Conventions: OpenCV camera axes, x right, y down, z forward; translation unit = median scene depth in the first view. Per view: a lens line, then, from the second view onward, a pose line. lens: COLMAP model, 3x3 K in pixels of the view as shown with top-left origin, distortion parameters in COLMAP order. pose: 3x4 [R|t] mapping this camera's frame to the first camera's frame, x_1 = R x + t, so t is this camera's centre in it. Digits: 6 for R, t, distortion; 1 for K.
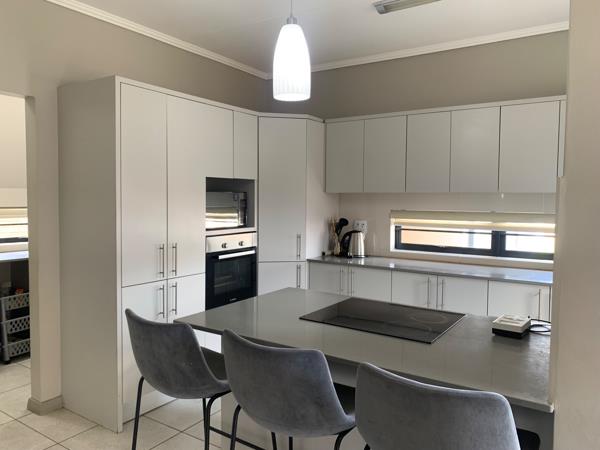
lens RADIAL K [[461.9, 0, 296.7], [0, 461.9, 219.6], [0, 0, 1]] dist [0.061340, -0.072486]
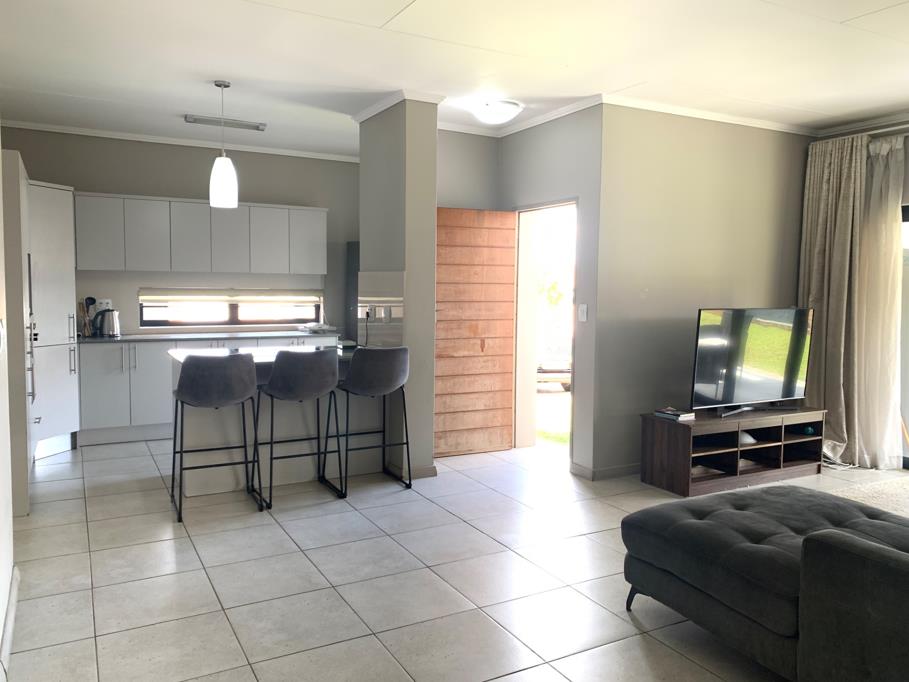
lens RADIAL K [[699.8, 0, 449.5], [0, 699.8, 332.8], [0, 0, 1]] dist [0.061340, -0.072486]
pose [[0.465653, -0.065359, 0.882551, -0.905128], [0.036361, 0.997840, 0.054712, 0.018605], [-0.884220, 0.006614, 0.467023, -0.349448]]
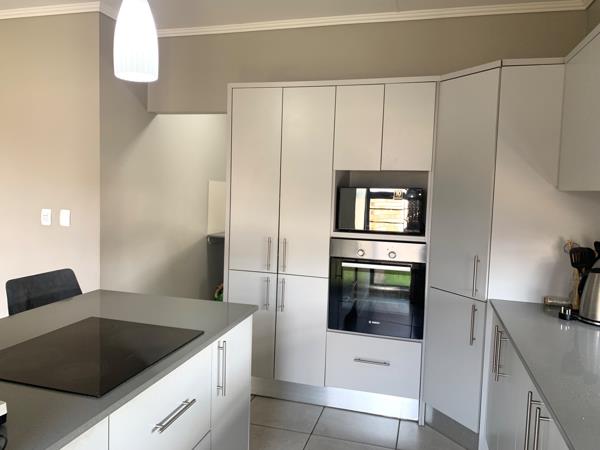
lens RADIAL K [[461.9, 0, 296.7], [0, 461.9, 219.6], [0, 0, 1]] dist [0.061340, -0.072486]
pose [[0.304293, 0.068843, -0.950088, 0.526382], [-0.074287, 0.996063, 0.048382, -0.030050], [0.949677, 0.055857, 0.308209, 0.569425]]
